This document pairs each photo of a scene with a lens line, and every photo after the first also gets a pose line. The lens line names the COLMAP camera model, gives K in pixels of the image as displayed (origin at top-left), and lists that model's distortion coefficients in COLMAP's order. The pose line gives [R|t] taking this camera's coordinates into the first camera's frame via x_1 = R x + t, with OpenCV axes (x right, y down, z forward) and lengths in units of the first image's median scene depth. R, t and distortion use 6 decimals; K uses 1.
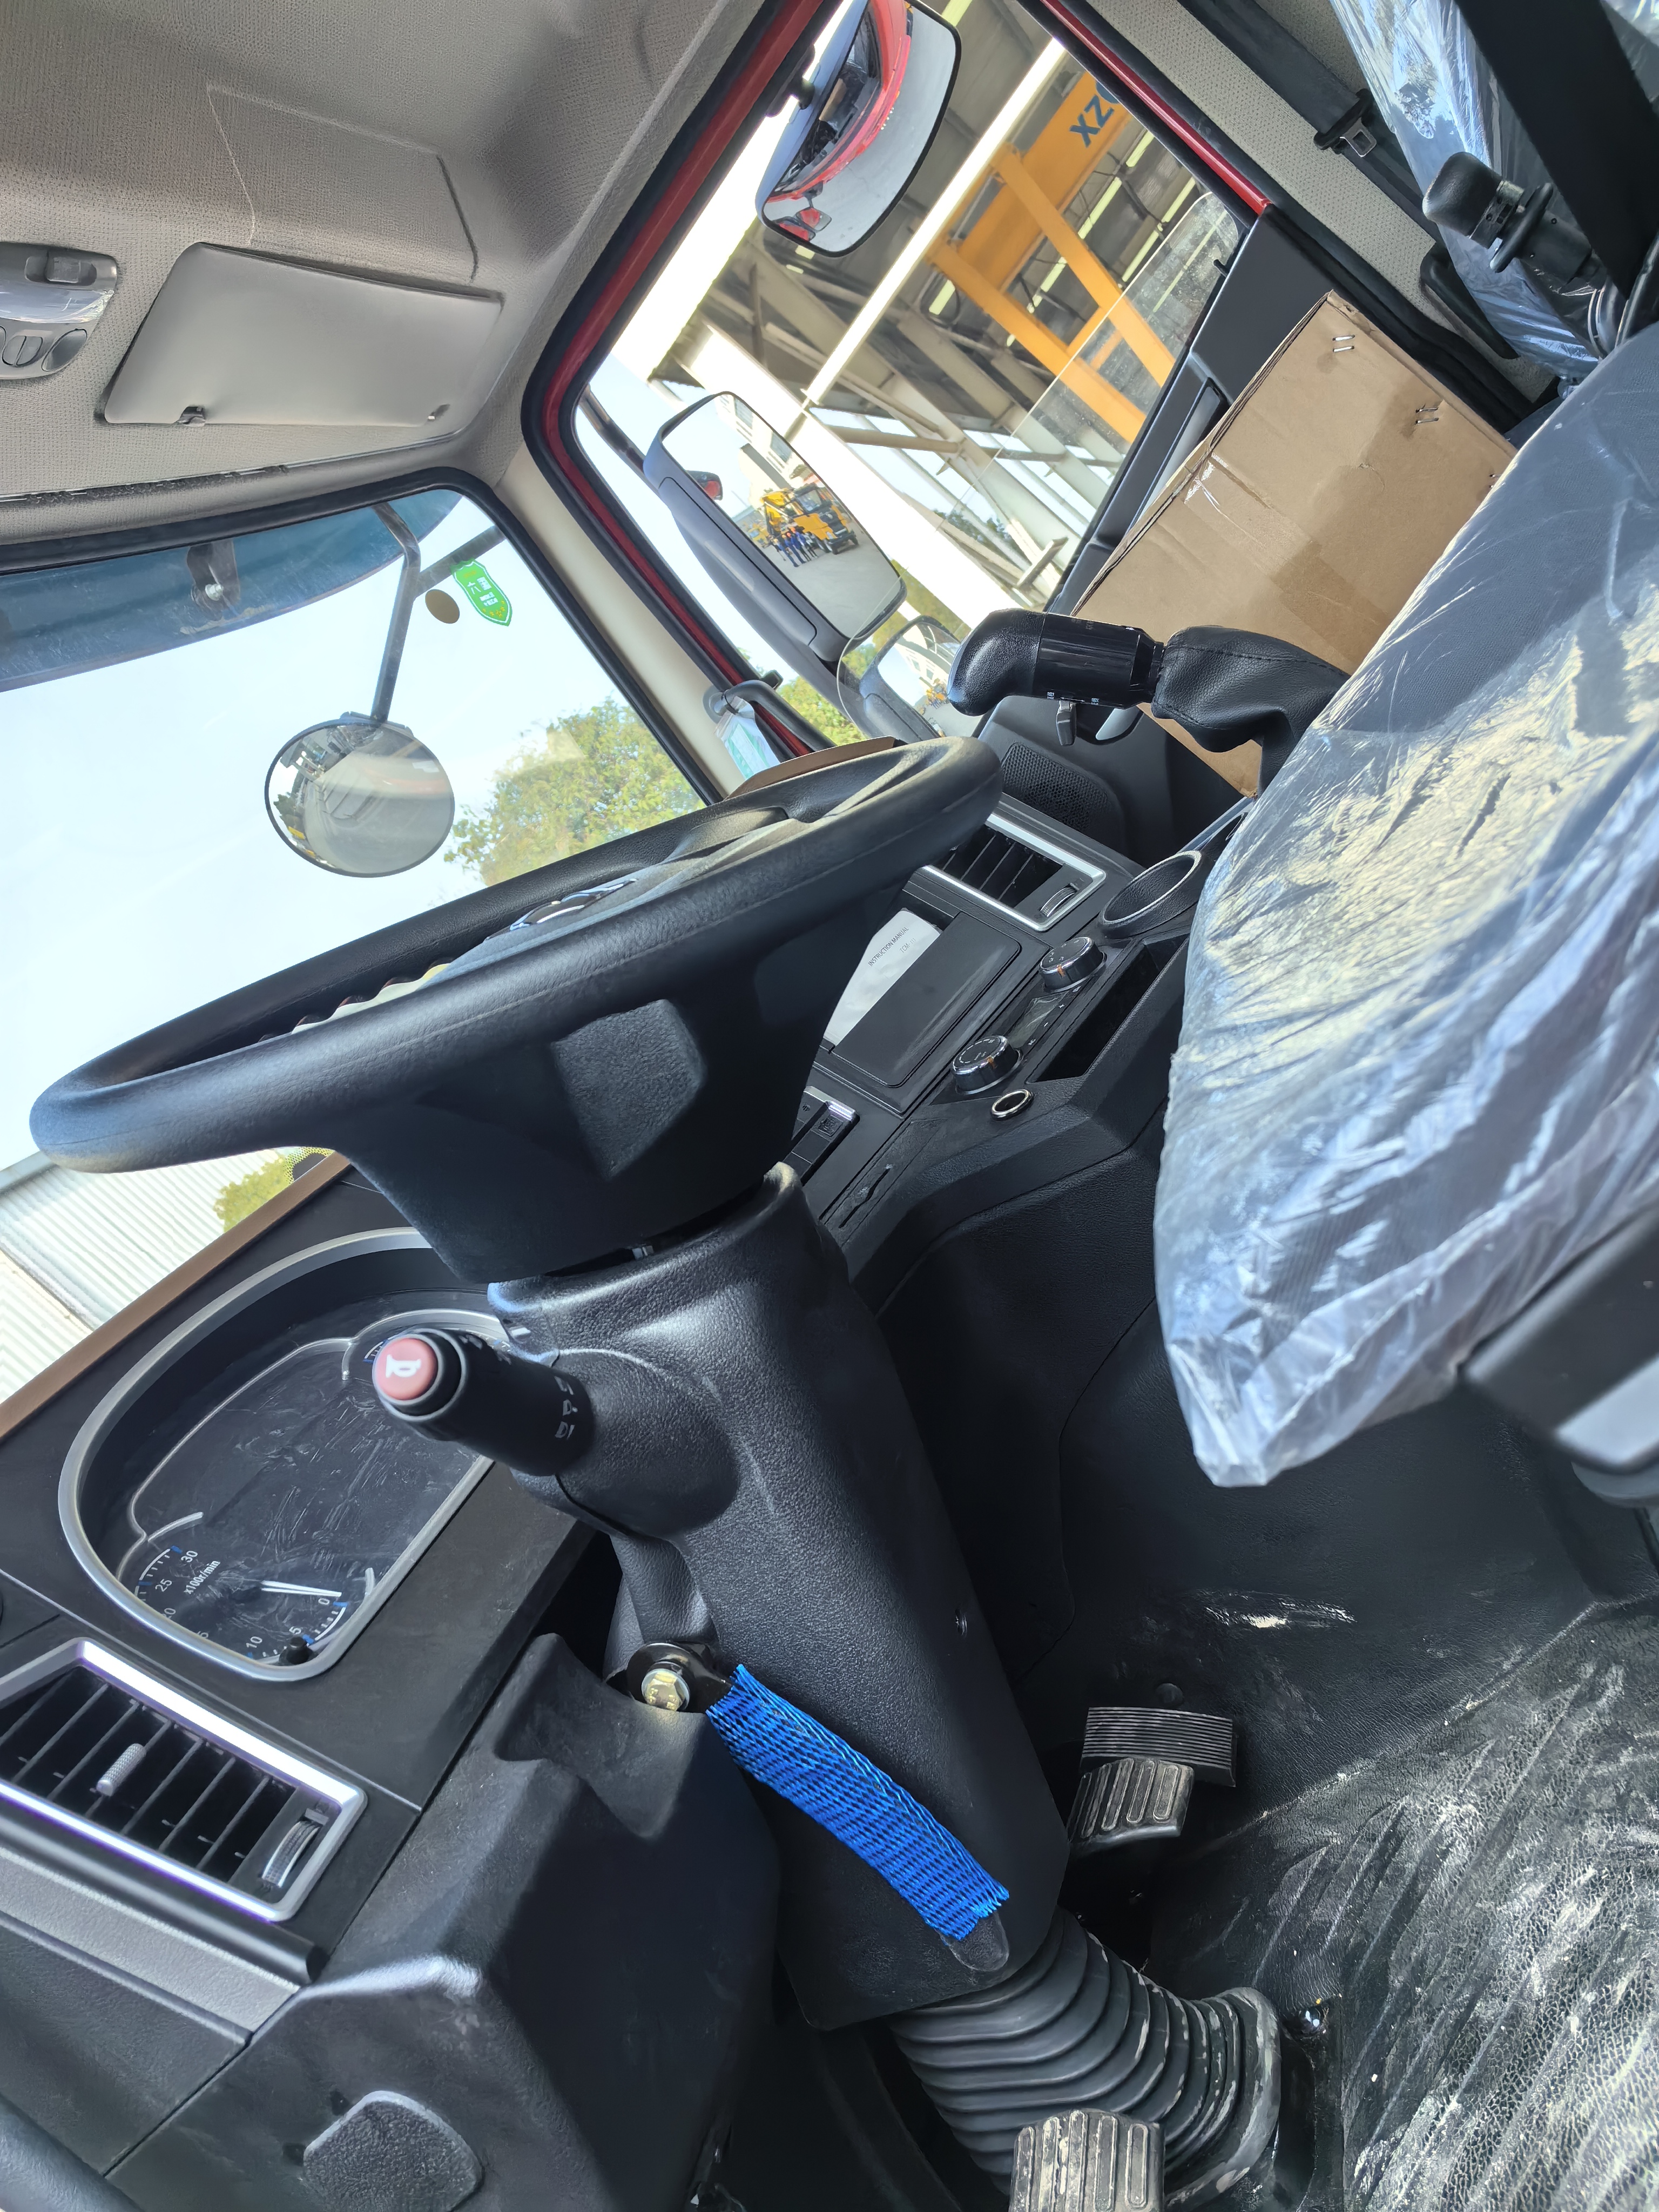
lens RADIAL K [[1766.9, 0, 803.6], [0, 1766.9, 1150.7], [0, 0, 1]] dist [0.082348, -0.101205]
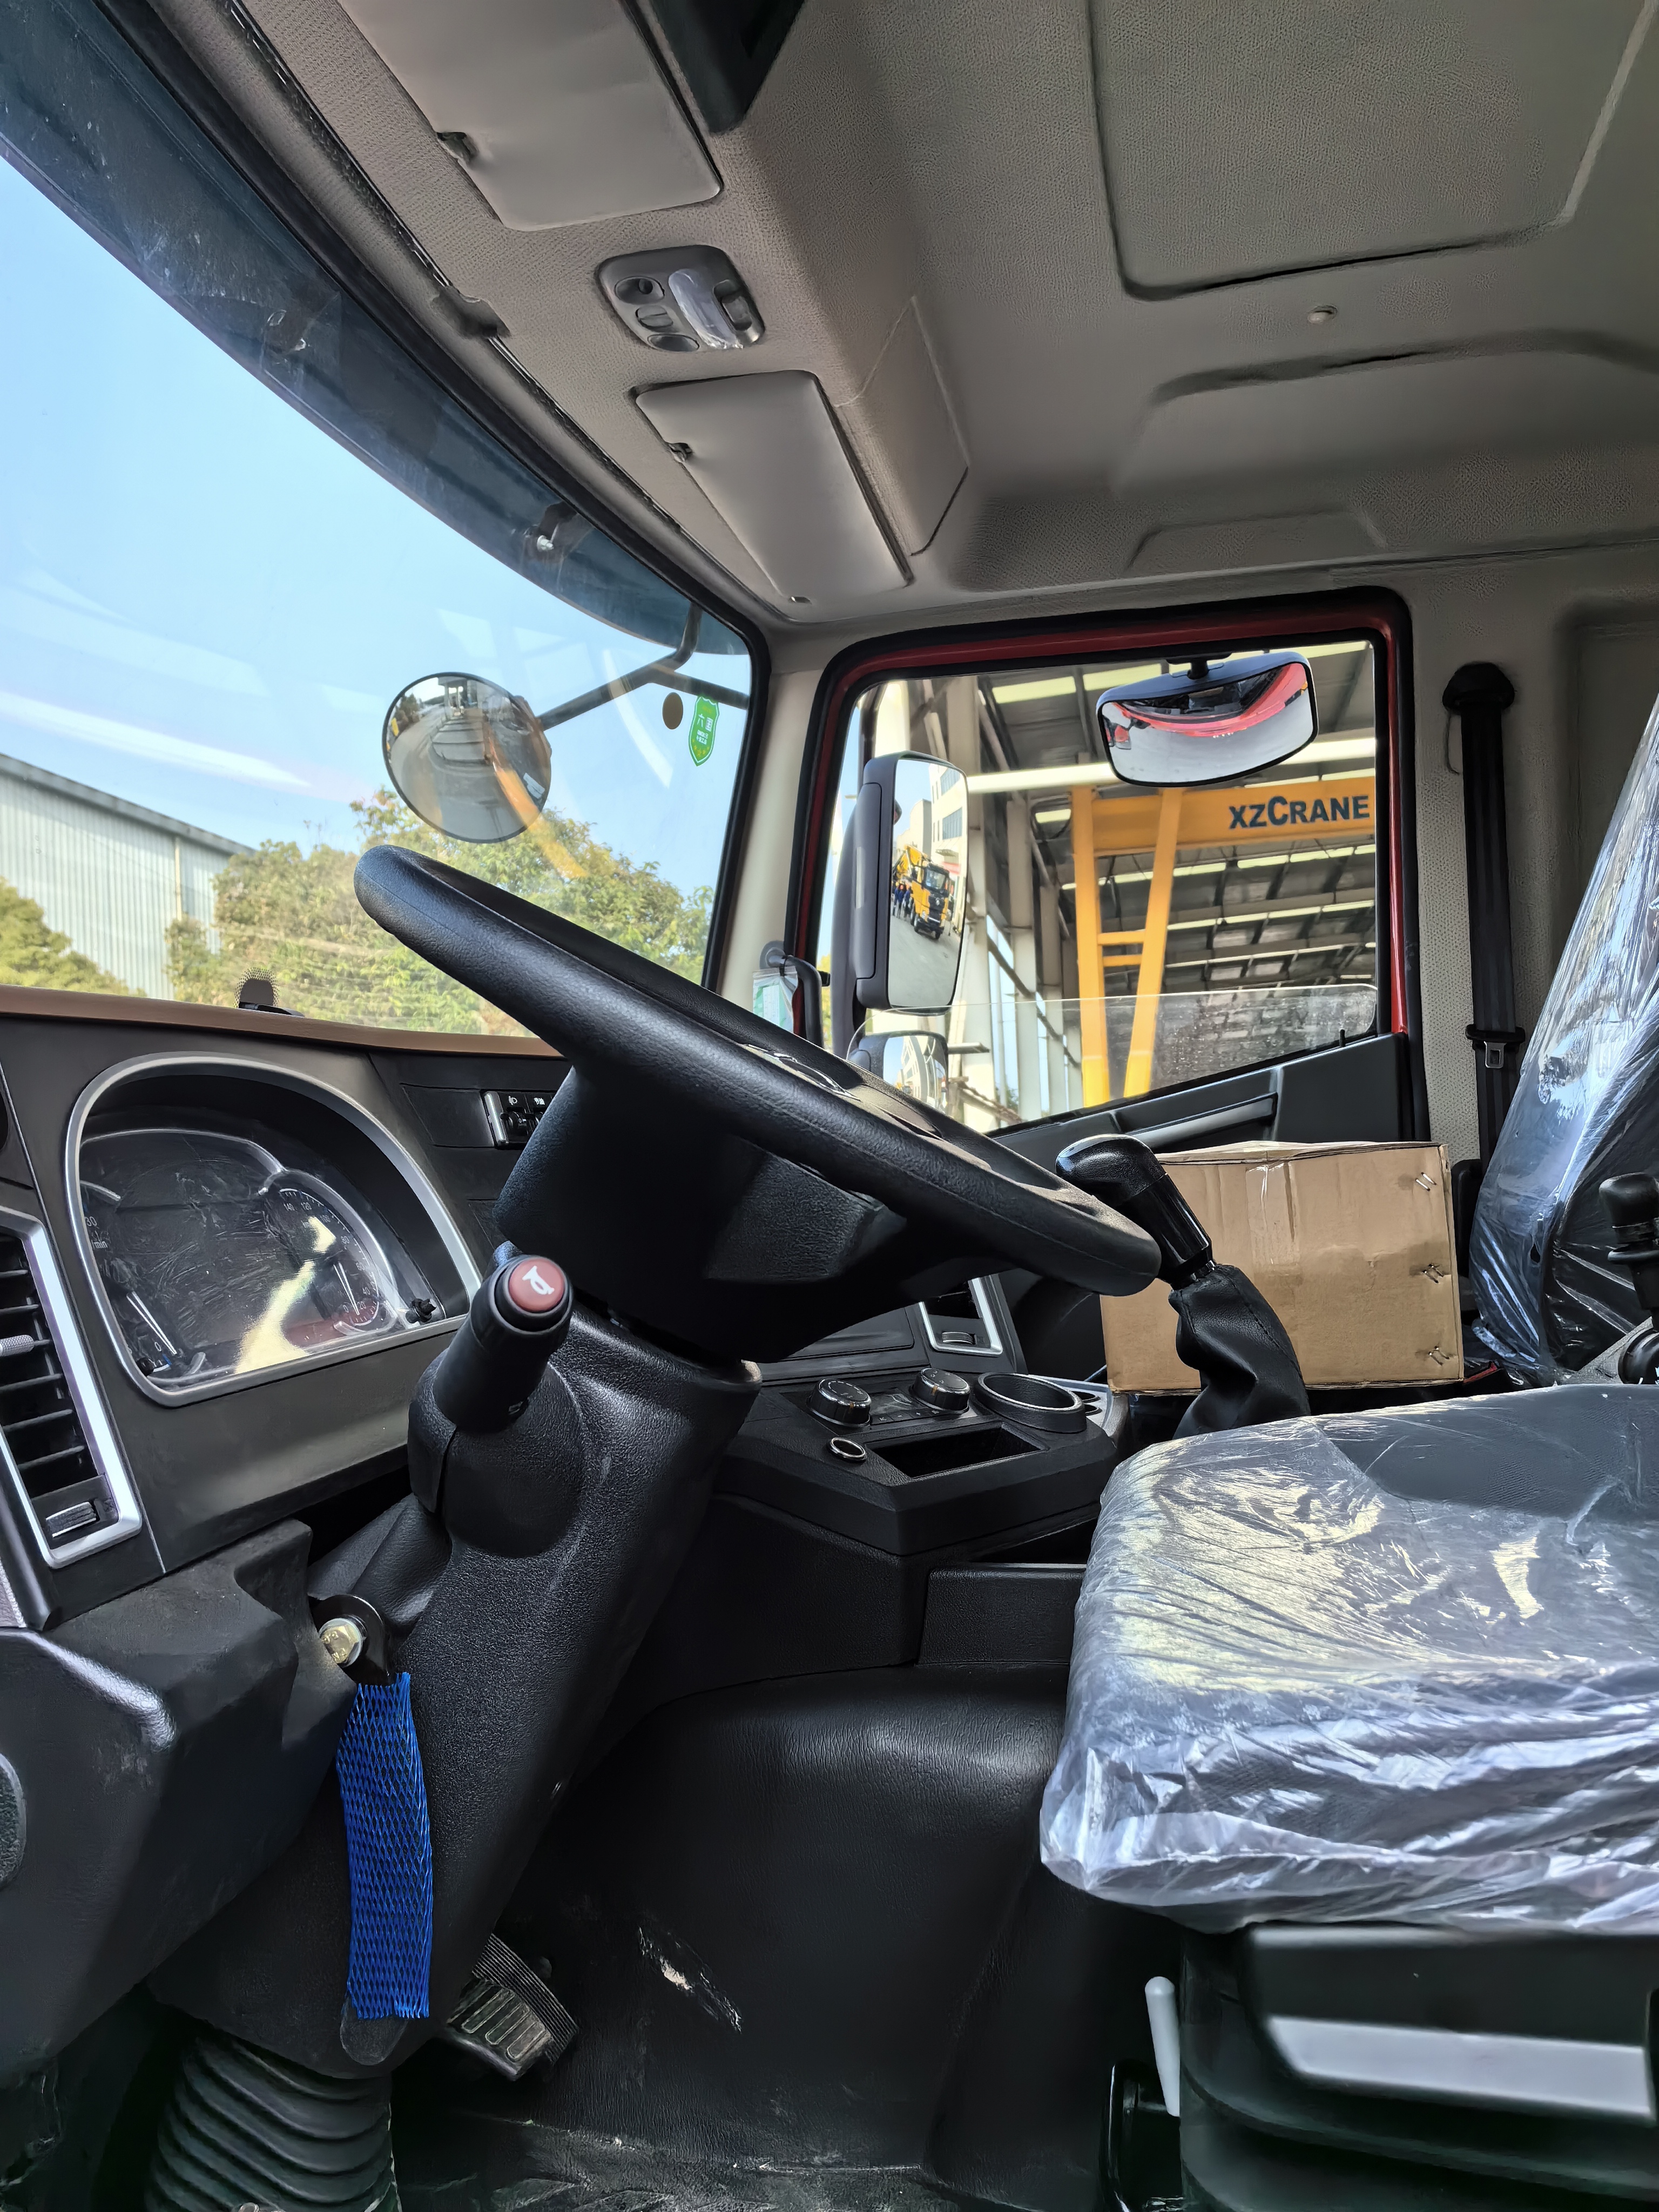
lens RADIAL K [[1766.9, 0, 803.6], [0, 1766.9, 1150.7], [0, 0, 1]] dist [0.082348, -0.101205]
pose [[0.676650, 0.727262, 0.115047, -0.215507], [-0.697963, 0.683299, -0.214357, 0.134068], [-0.234505, 0.064746, 0.969956, -0.101306]]
